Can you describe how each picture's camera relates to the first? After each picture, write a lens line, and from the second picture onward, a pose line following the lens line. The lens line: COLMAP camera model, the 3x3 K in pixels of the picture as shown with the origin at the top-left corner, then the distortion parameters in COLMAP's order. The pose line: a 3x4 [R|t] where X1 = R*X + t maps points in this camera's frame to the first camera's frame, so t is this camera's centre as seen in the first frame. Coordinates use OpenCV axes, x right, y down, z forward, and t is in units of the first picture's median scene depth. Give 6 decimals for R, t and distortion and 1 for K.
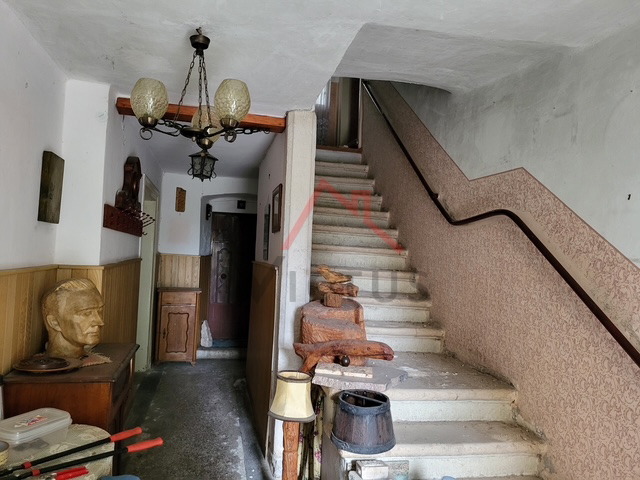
lens RADIAL K [[493.2, 0, 317.8], [0, 493.2, 236.8], [0, 0, 1]] dist [0.046442, -0.030521]
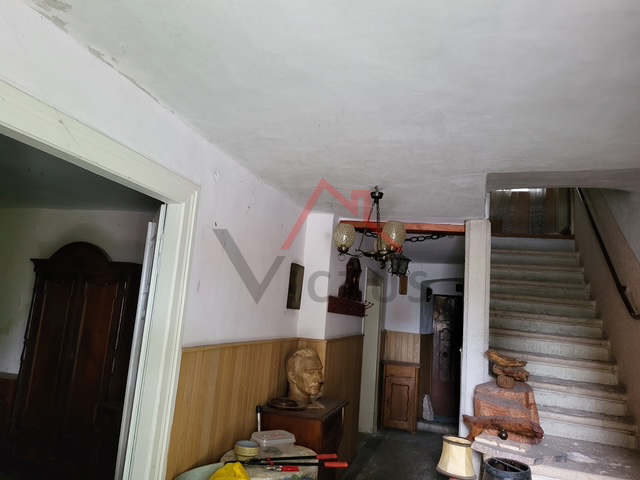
lens RADIAL K [[493.2, 0, 319.0], [0, 493.2, 240.0], [0, 0, 1]] dist [0.046442, -0.030521]
pose [[0.881992, -0.040953, -0.469481, 0.203250], [-0.027287, 0.990108, -0.137630, -0.026784], [0.470473, 0.134199, 0.872150, -0.252496]]
